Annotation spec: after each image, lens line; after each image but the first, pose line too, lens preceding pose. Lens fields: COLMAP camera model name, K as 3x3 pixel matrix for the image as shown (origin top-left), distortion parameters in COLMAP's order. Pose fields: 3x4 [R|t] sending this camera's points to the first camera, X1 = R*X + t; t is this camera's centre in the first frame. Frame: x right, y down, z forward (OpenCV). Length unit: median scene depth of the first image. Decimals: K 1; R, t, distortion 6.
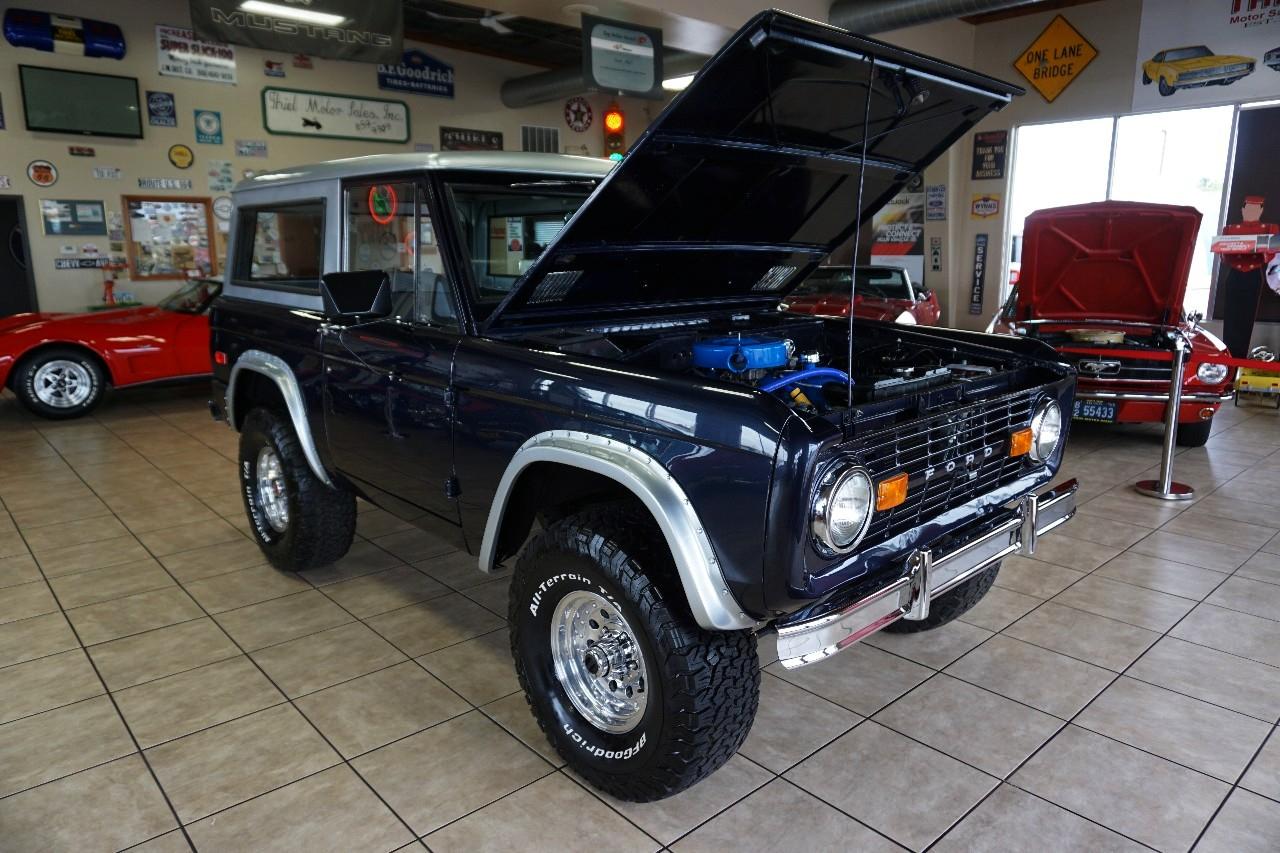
lens RADIAL K [[853.9, 0, 628.8], [0, 853.9, 429.5], [0, 0, 1]] dist [-0.042326, 0.033866]
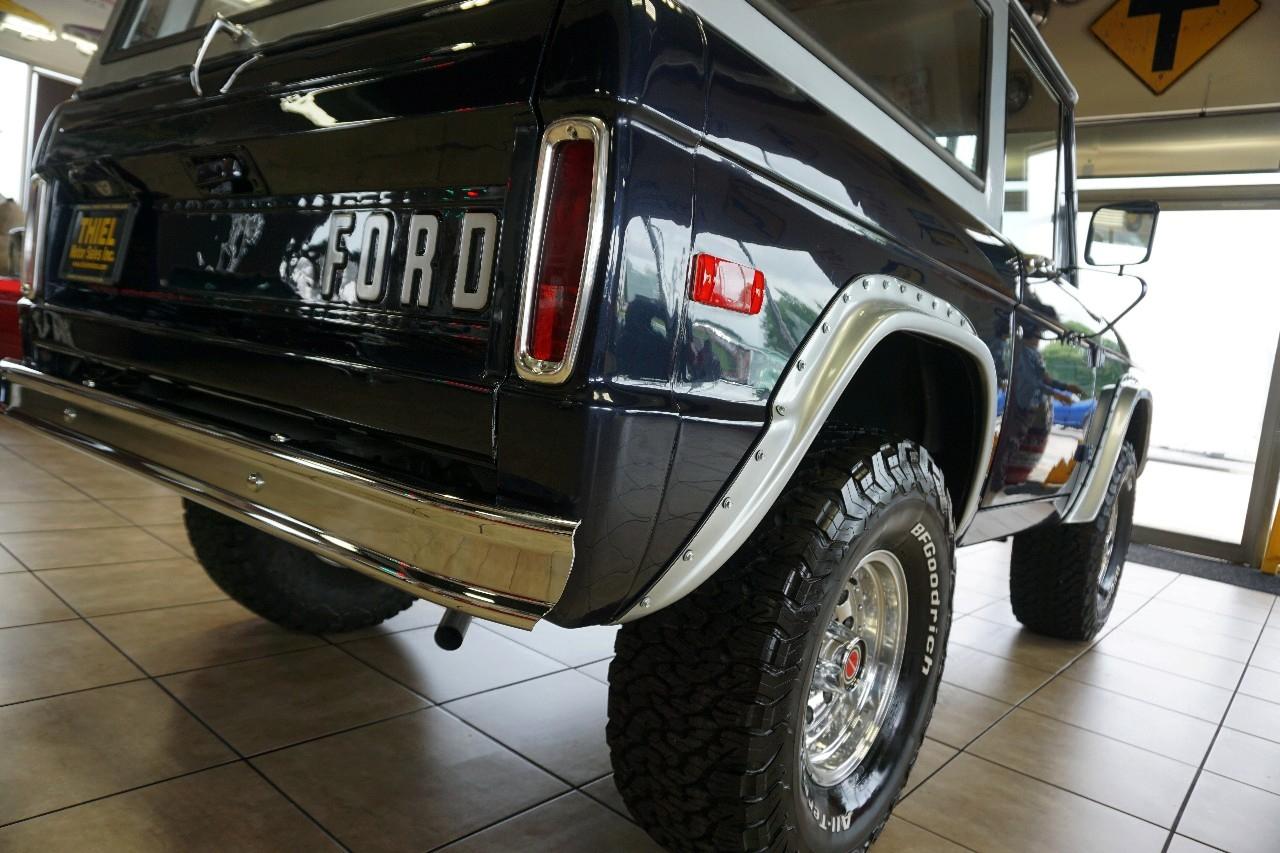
lens RADIAL K [[853.9, 0, 638.2], [0, 853.9, 422.6], [0, 0, 1]] dist [-0.042326, 0.033866]
pose [[-0.144133, -0.092326, 0.985242, -0.615094], [0.082814, 0.991020, 0.104982, -0.063457], [-0.986087, 0.096724, -0.135193, 0.925371]]
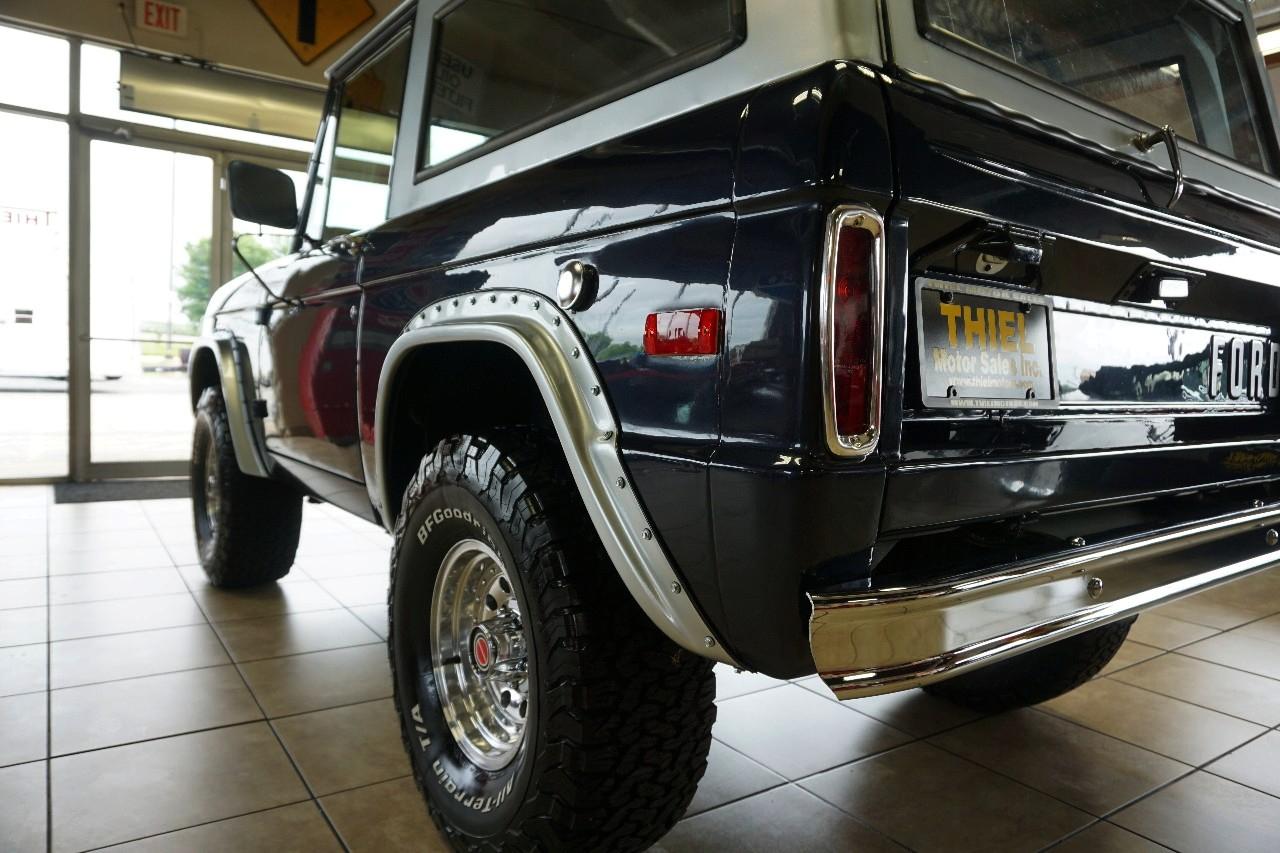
lens RADIAL K [[853.9, 0, 632.4], [0, 853.9, 426.9], [0, 0, 1]] dist [-0.042326, 0.033866]
pose [[-0.991762, -0.042395, 0.120872, -0.180472], [-0.008251, 0.962823, 0.270006, -0.156729], [-0.127825, 0.266784, -0.955242, 1.316727]]
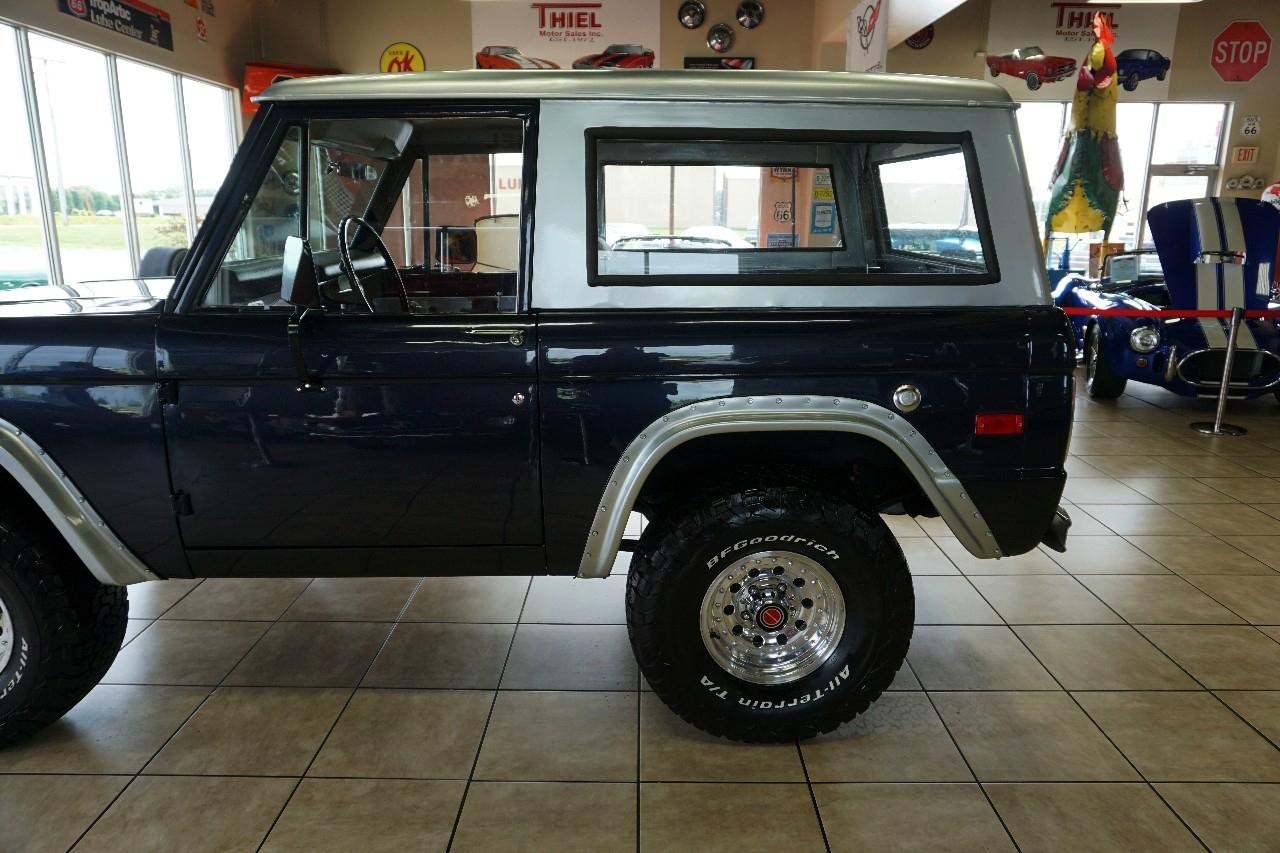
lens RADIAL K [[853.9, 0, 636.2], [0, 853.9, 415.9], [0, 0, 1]] dist [-0.042326, 0.033866]
pose [[-0.669645, 0.169899, -0.722987, 0.295572], [-0.157798, 0.918706, 0.362048, -0.262509], [0.725724, 0.356529, -0.588397, 1.235634]]
